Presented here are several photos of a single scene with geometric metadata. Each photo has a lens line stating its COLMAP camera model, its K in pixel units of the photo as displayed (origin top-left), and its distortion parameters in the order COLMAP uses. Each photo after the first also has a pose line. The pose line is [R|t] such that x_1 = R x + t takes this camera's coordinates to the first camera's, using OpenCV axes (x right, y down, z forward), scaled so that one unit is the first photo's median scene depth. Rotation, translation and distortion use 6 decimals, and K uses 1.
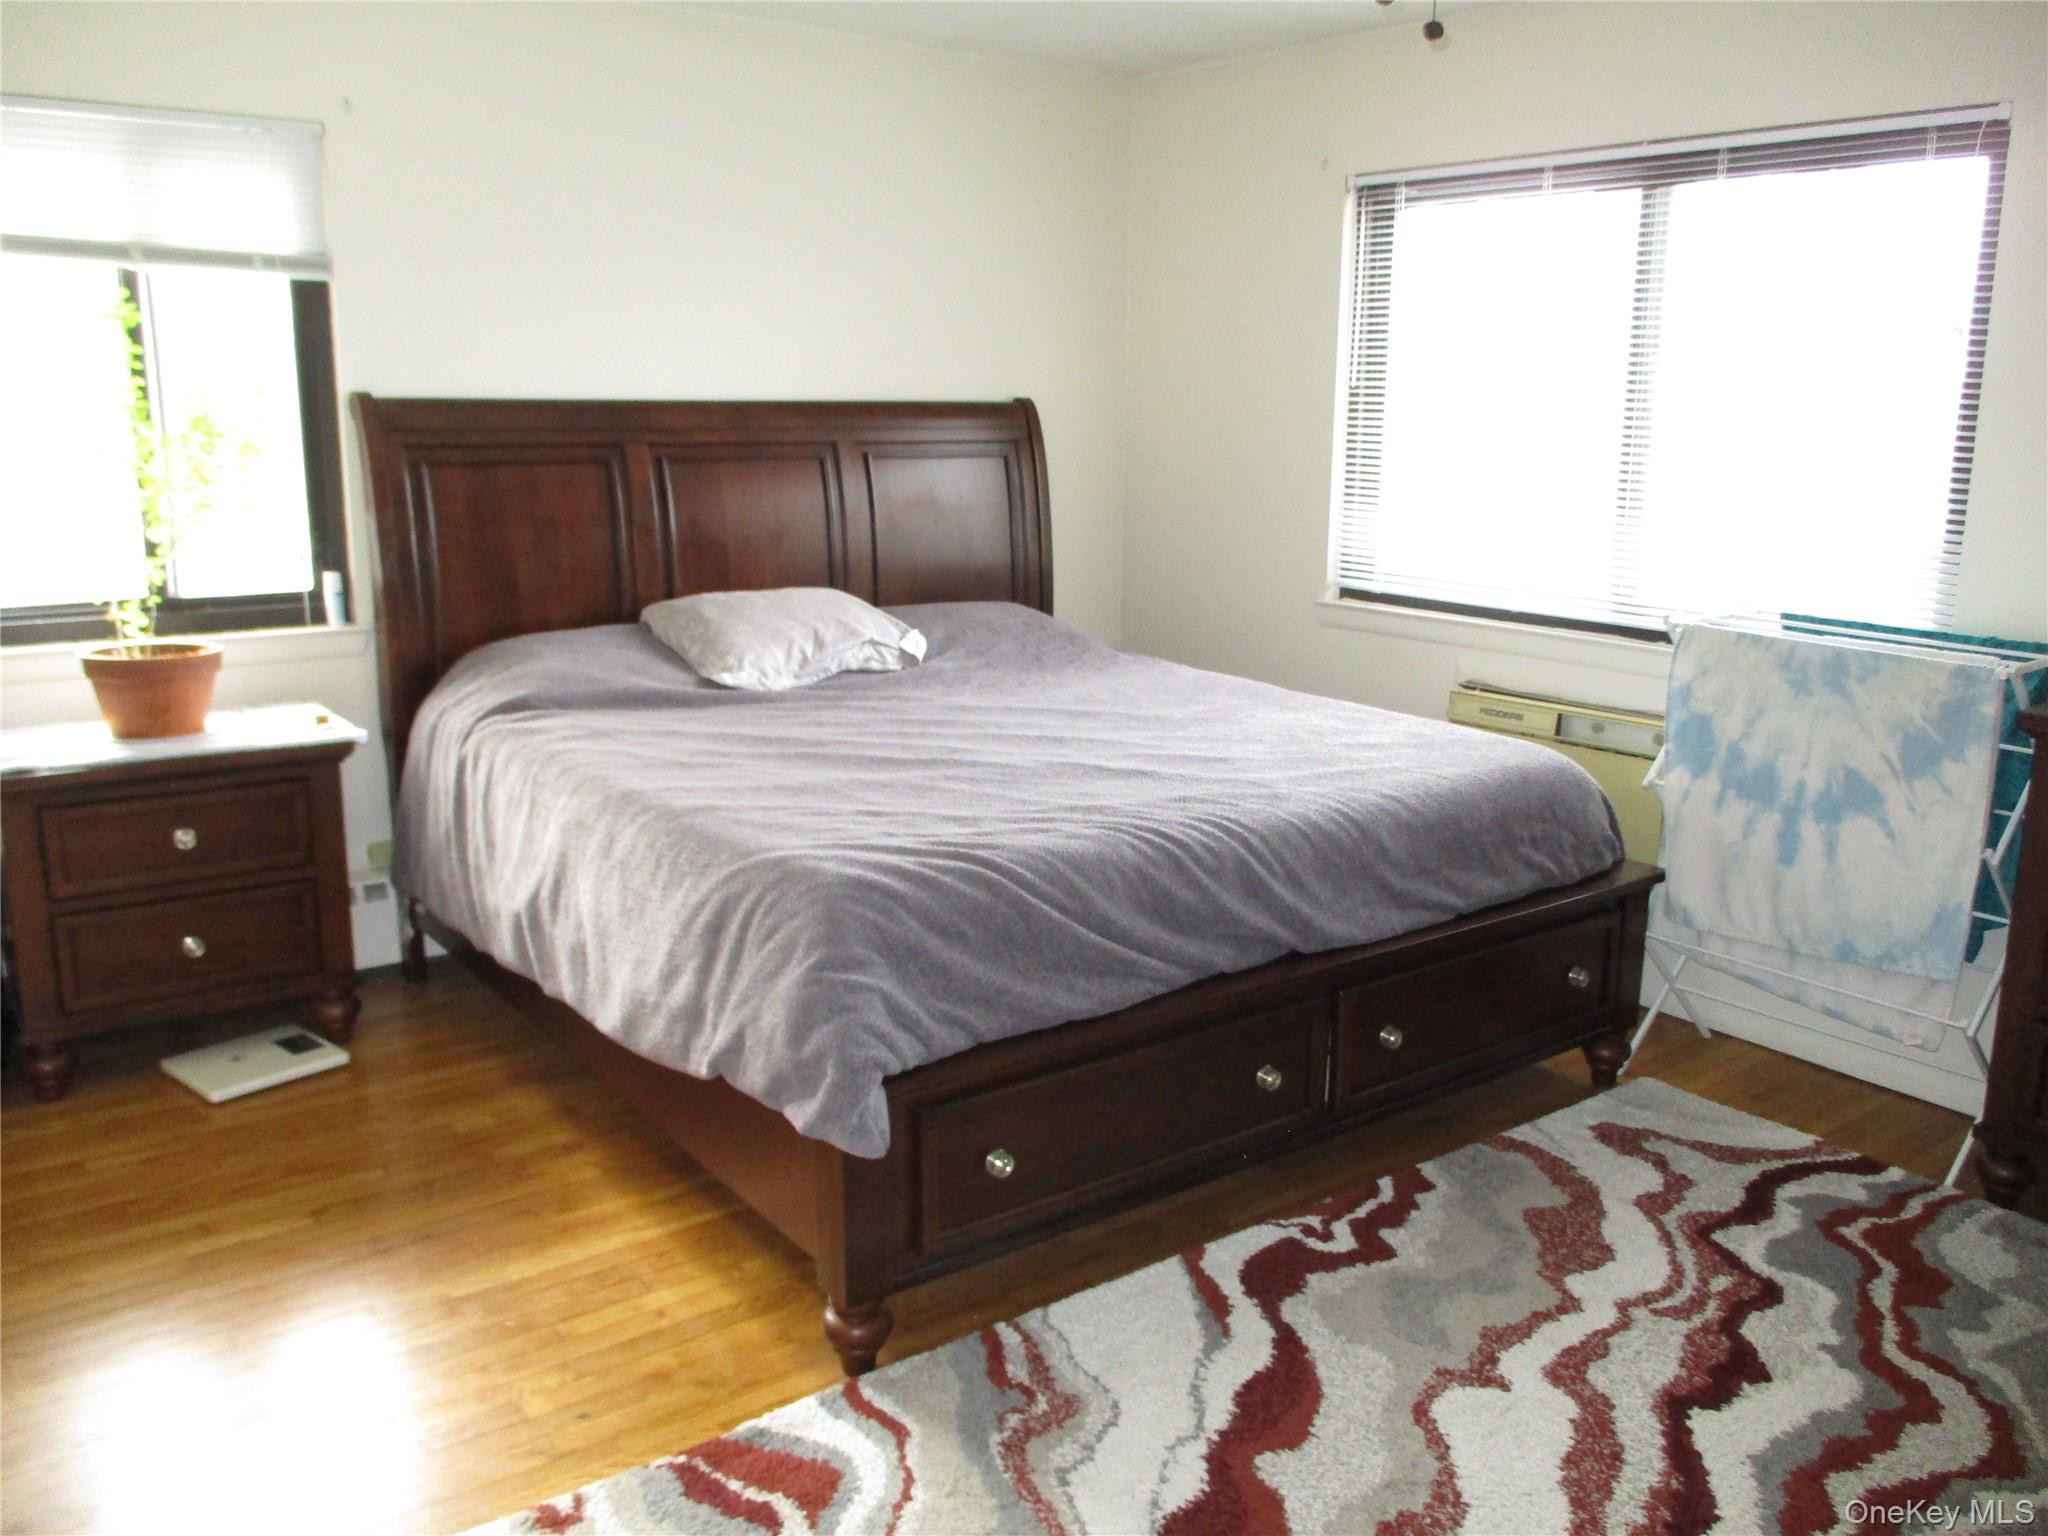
lens RADIAL K [[1710.5, 0, 1024.0], [0, 1710.5, 768.0], [0, 0, 1]] dist [-0.005944, -0.004254]
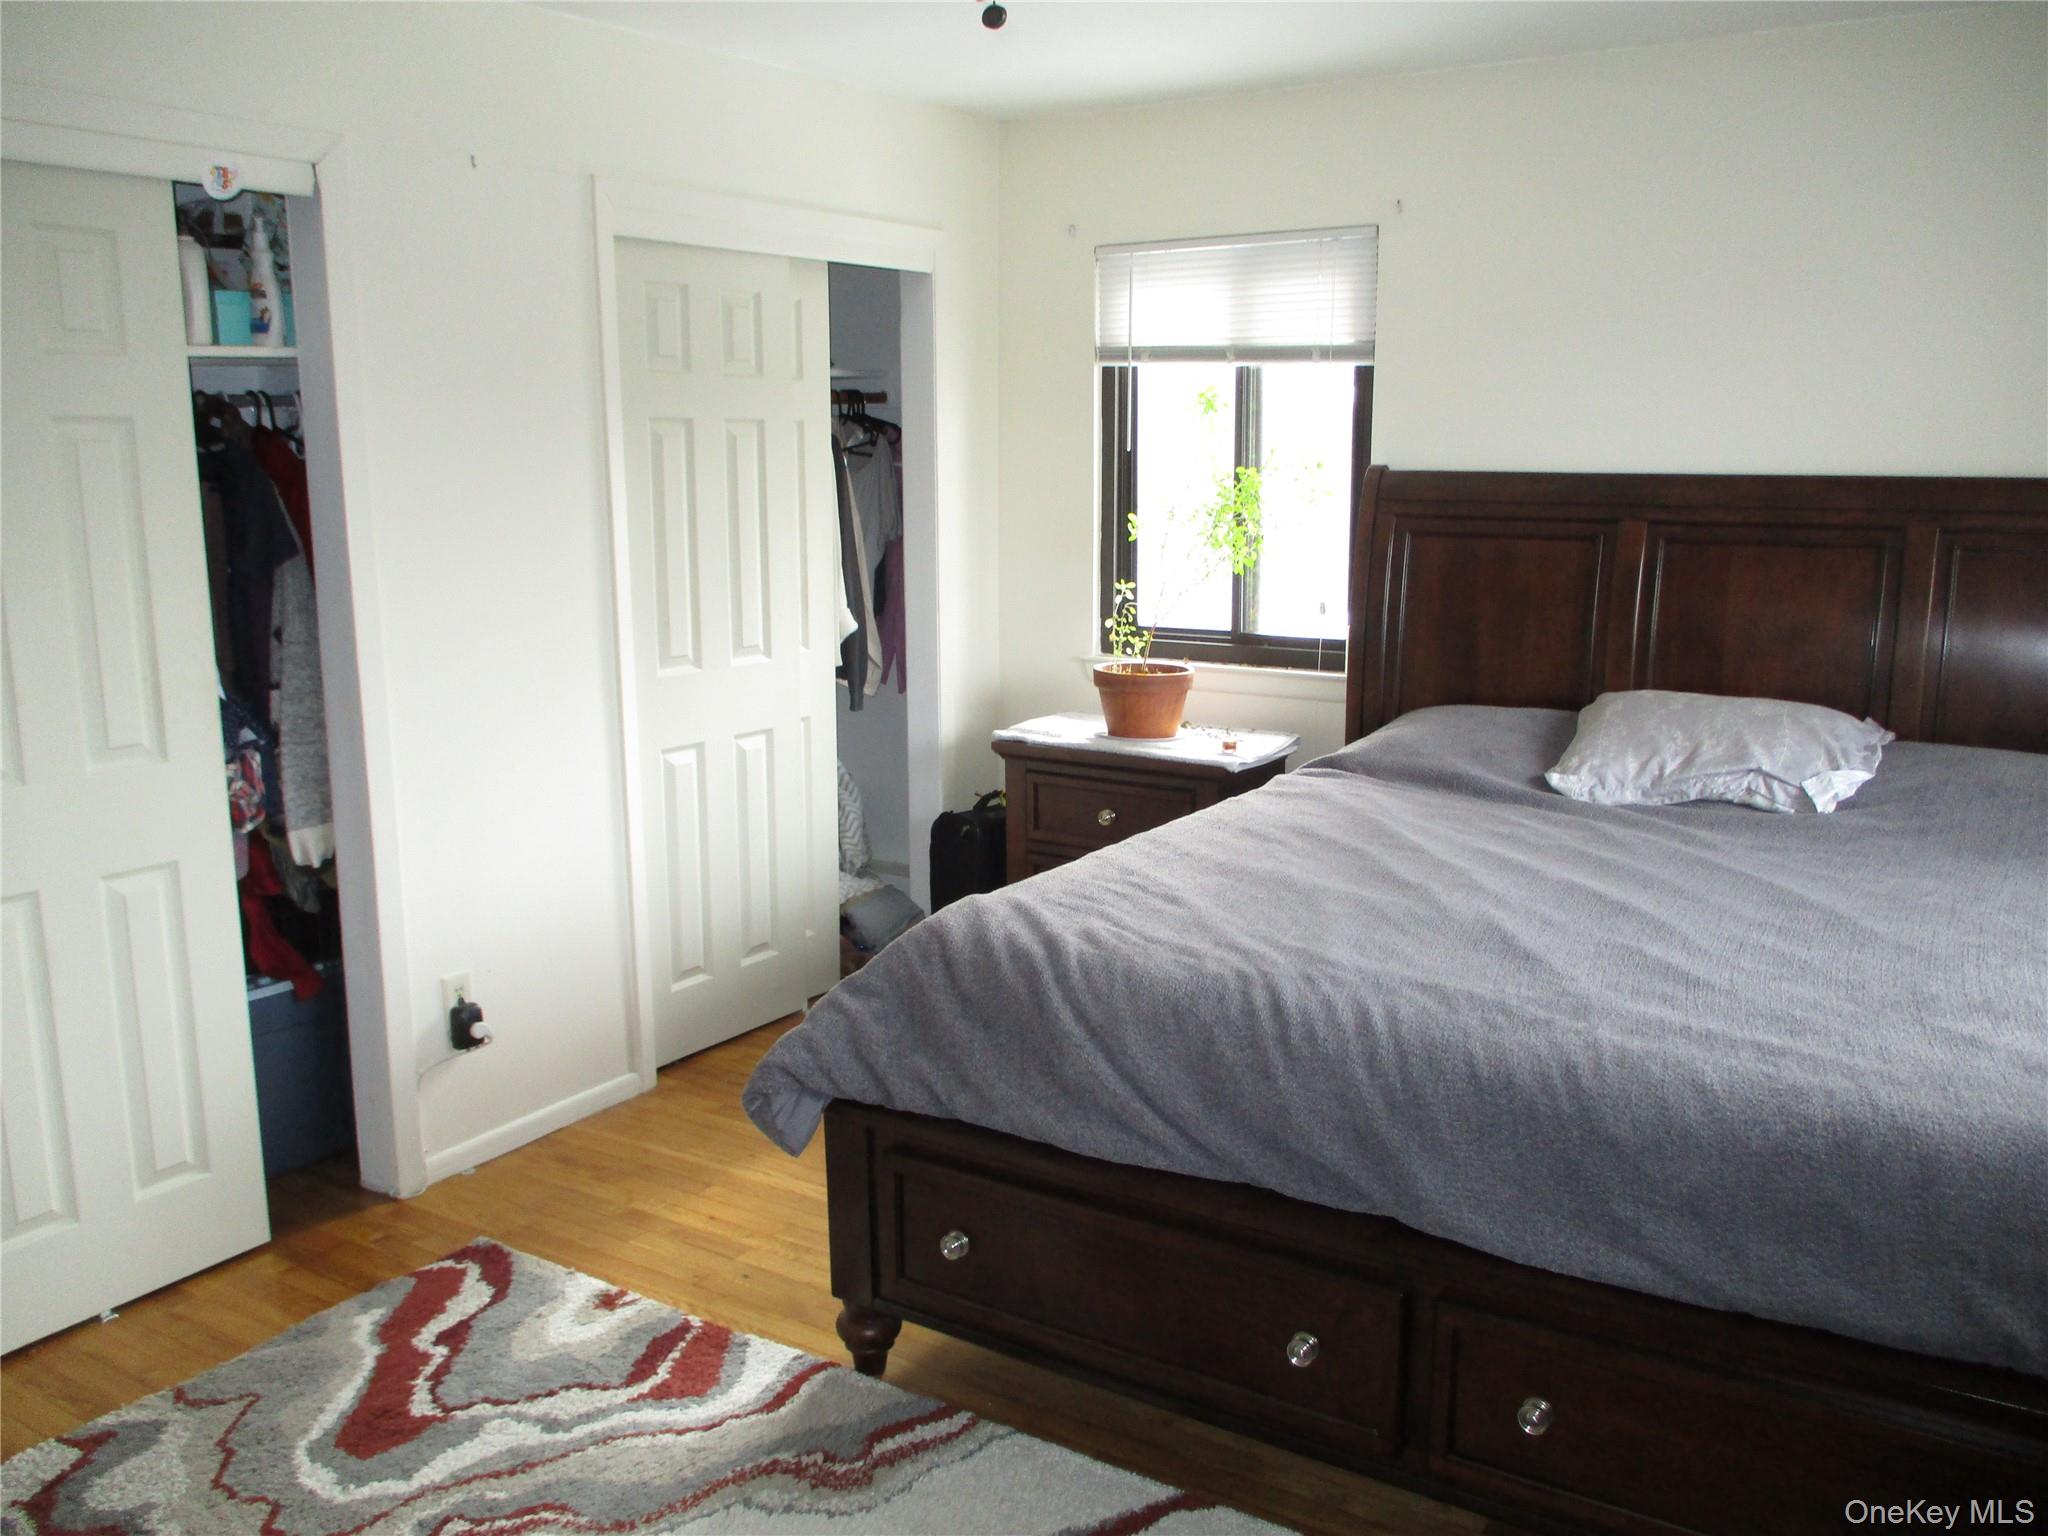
lens RADIAL K [[1651.8, 0, 1024.6], [0, 1651.8, 801.3], [0, 0, 1]] dist [-0.036688, -0.001586]
pose [[0.347522, 0.178722, -0.920482, 0.548250], [-0.196884, 0.973692, 0.114721, -0.088079], [0.916769, 0.141360, 0.373567, 0.433854]]
